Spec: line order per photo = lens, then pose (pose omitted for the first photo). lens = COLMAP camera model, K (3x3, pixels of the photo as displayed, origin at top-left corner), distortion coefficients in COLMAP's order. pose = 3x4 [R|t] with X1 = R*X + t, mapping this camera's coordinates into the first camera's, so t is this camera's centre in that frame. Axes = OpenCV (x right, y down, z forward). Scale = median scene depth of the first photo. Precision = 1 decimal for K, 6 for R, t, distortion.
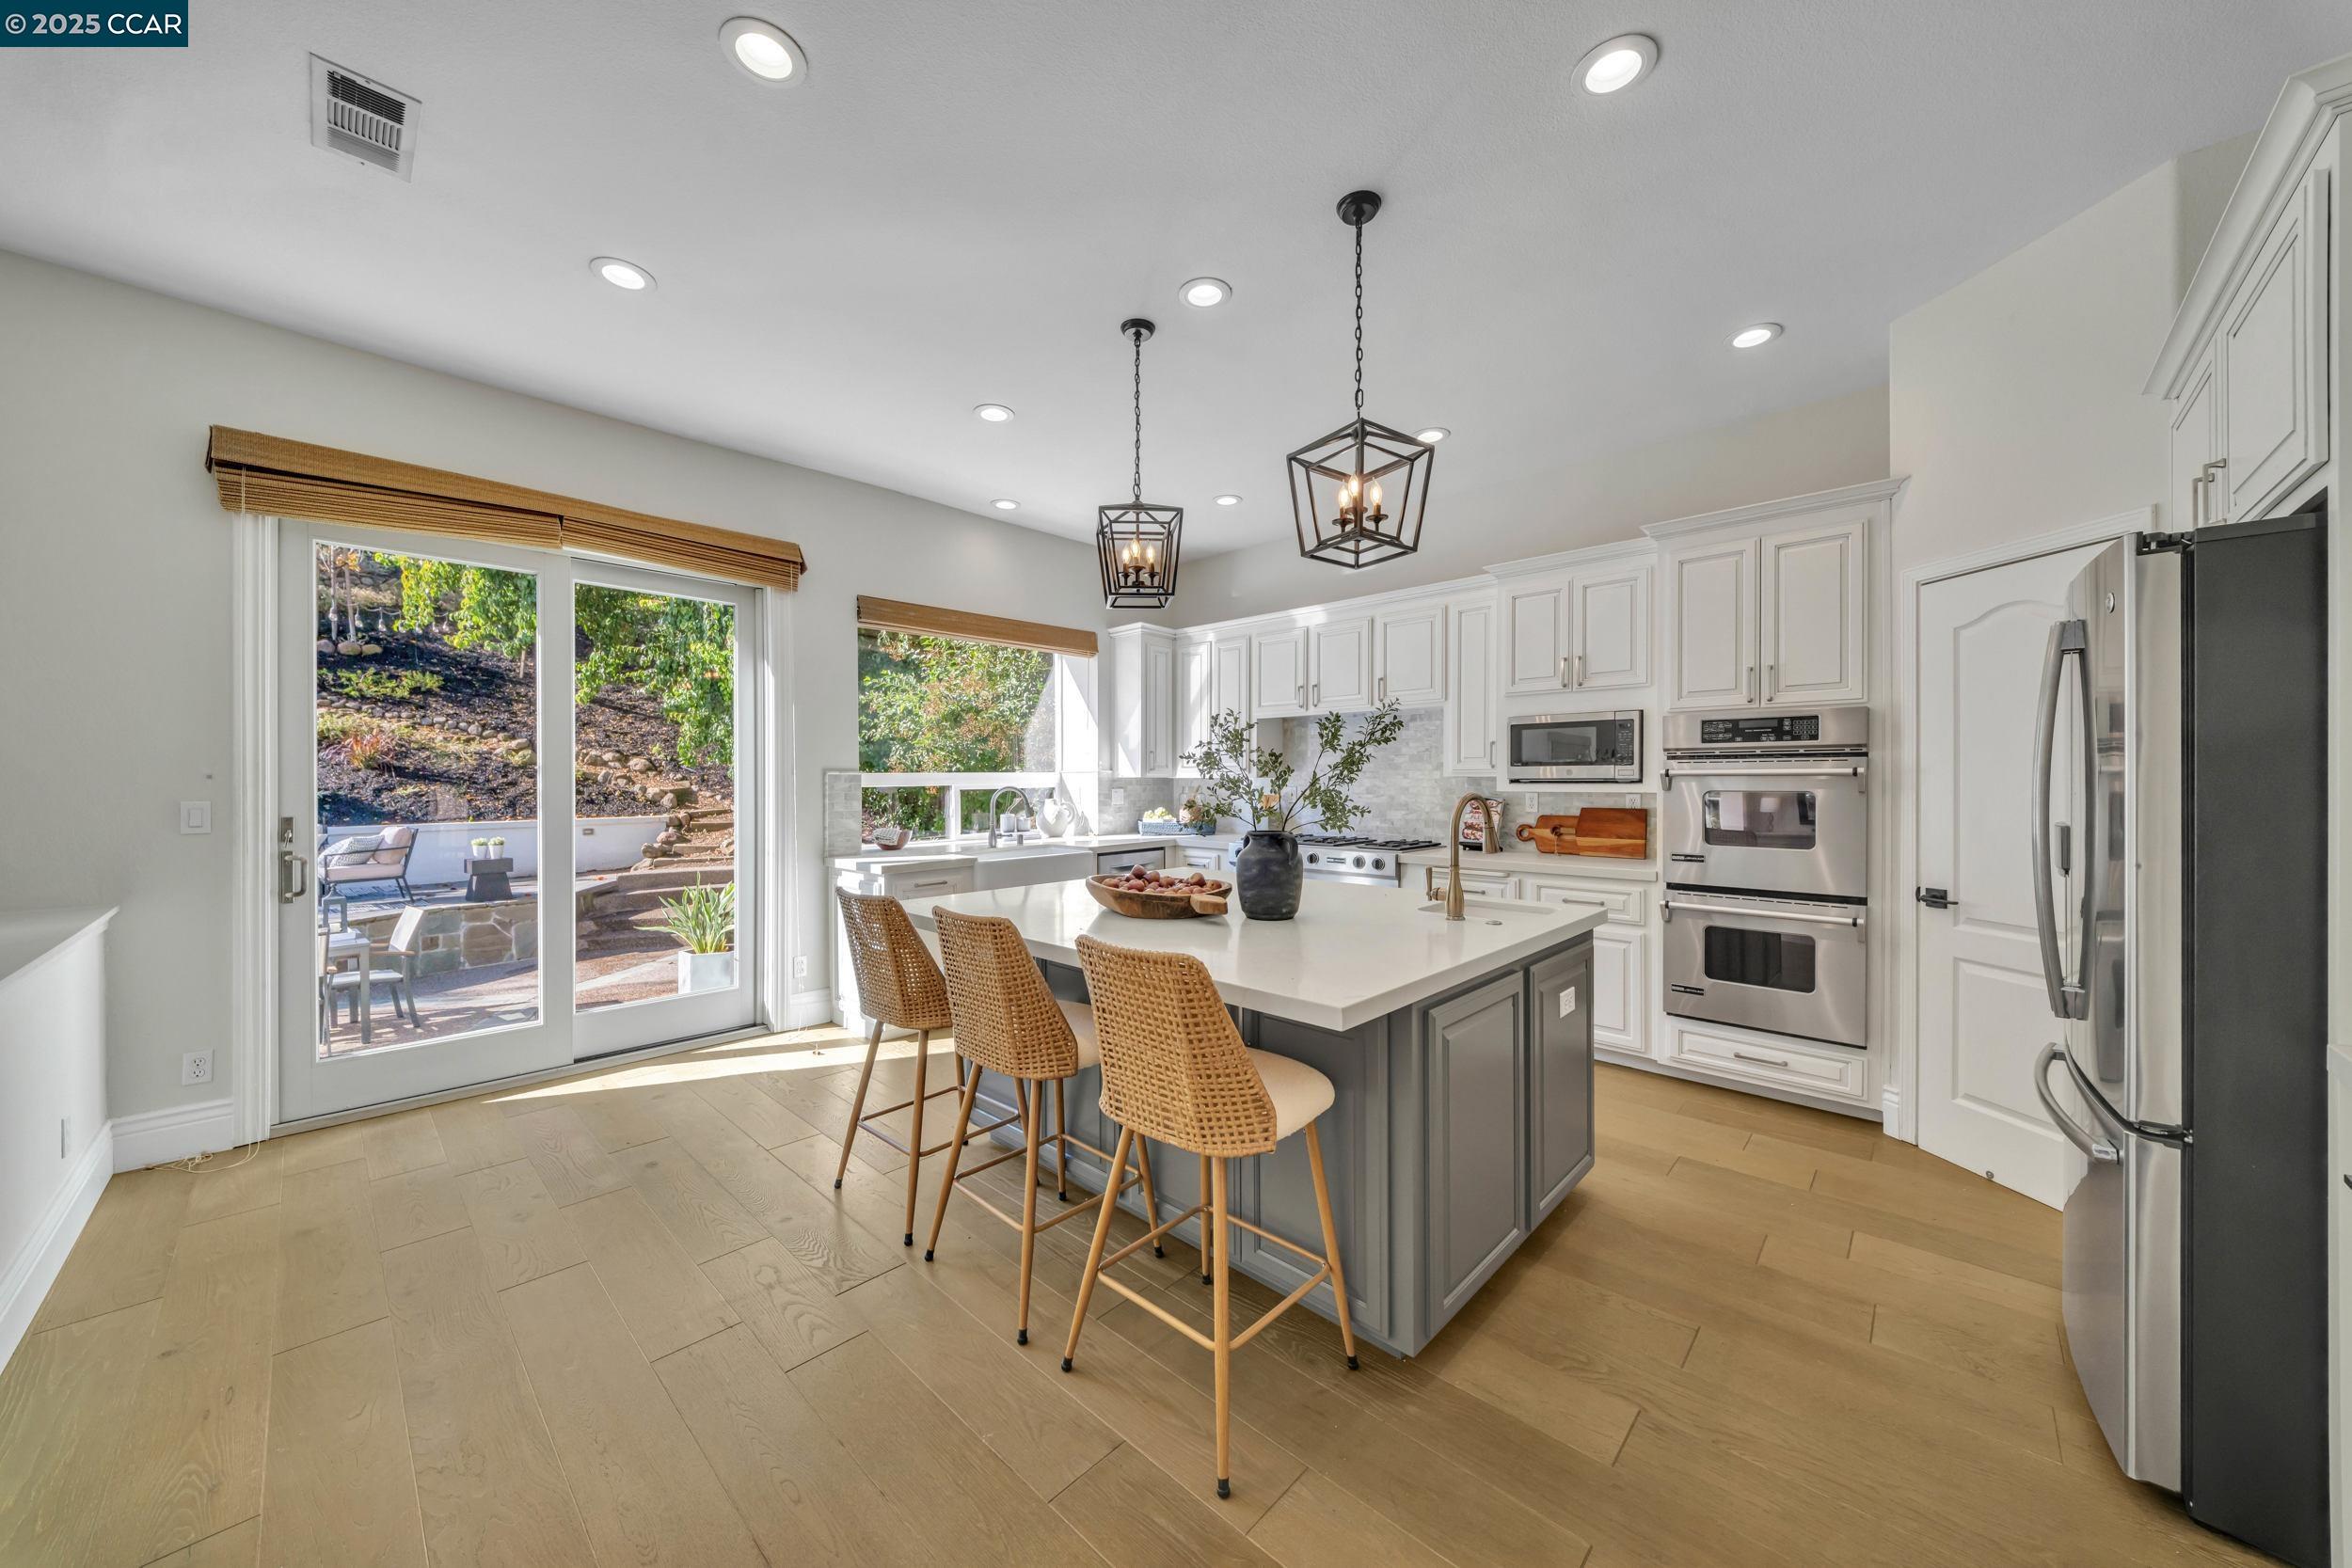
lens RADIAL K [[816.3, 0, 1161.9], [0, 816.3, 781.9], [0, 0, 1]] dist [0.001818, -0.000314]
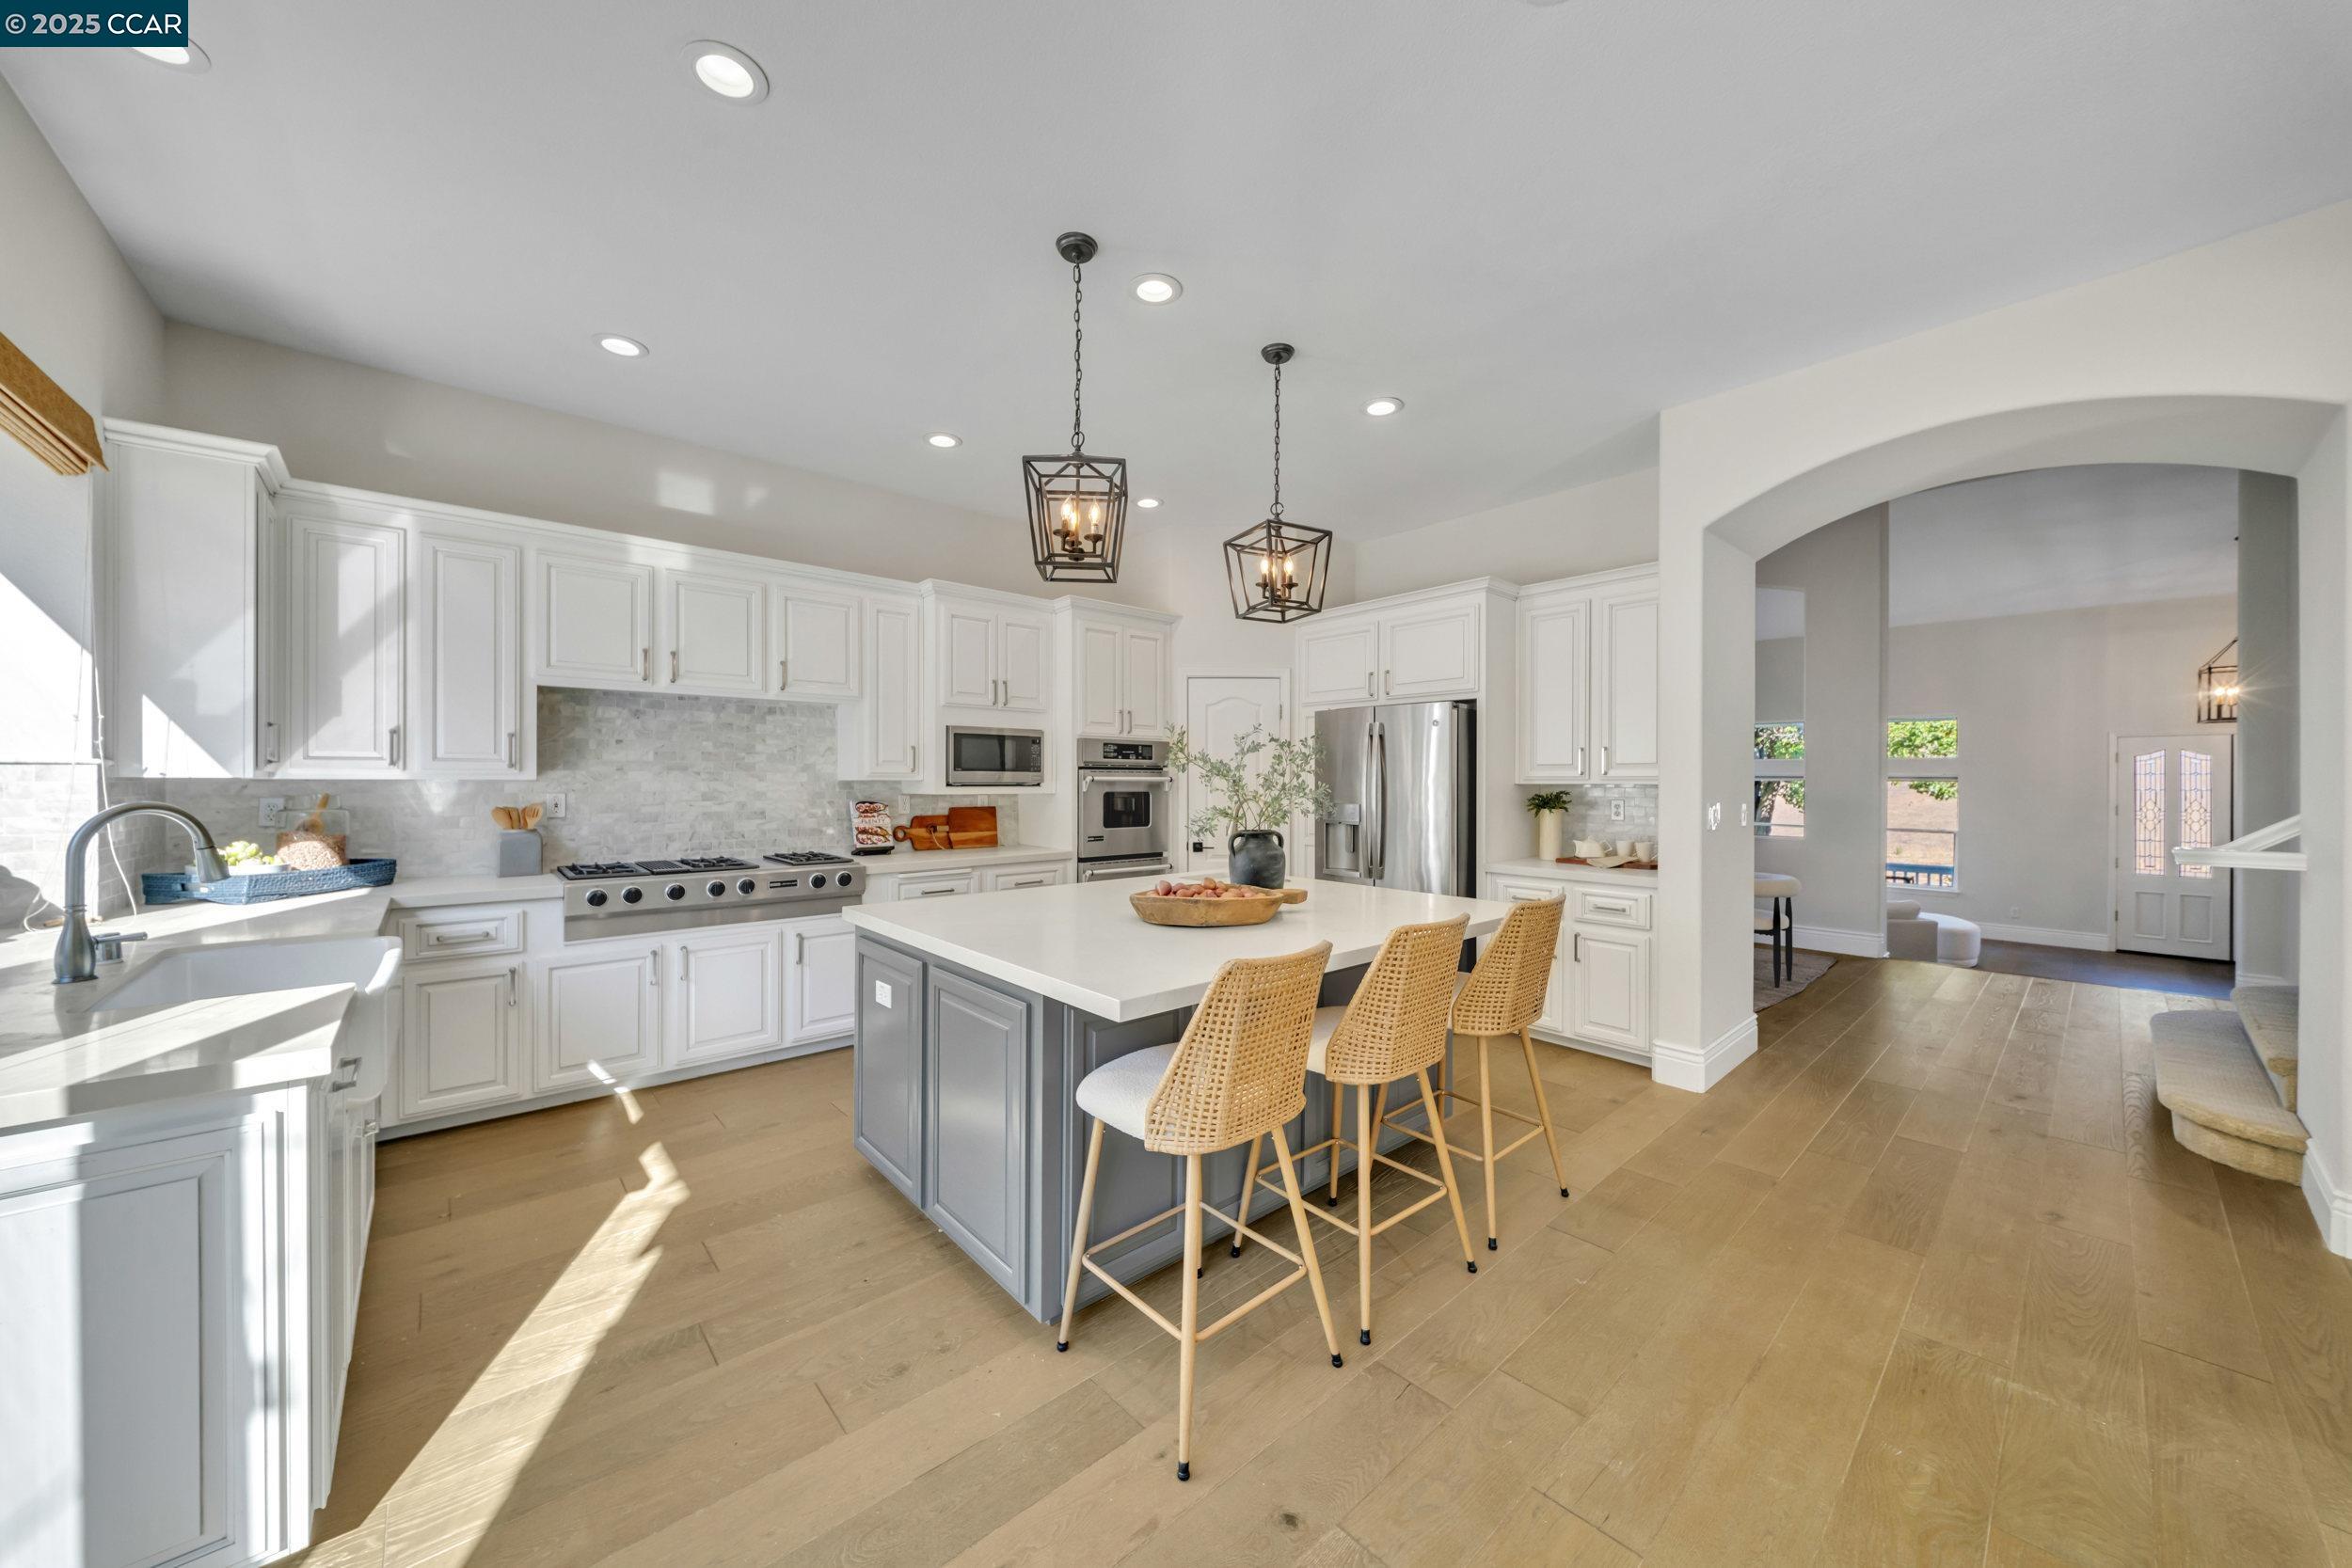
lens RADIAL K [[816.3, 0, 1161.9], [0, 816.3, 781.9], [0, 0, 1]] dist [0.001818, -0.000314]
pose [[0.078712, -0.003585, 0.996891, -0.662995], [-0.002275, 0.999990, 0.003775, -0.010115], [-0.996895, -0.002565, 0.078703, 0.671602]]
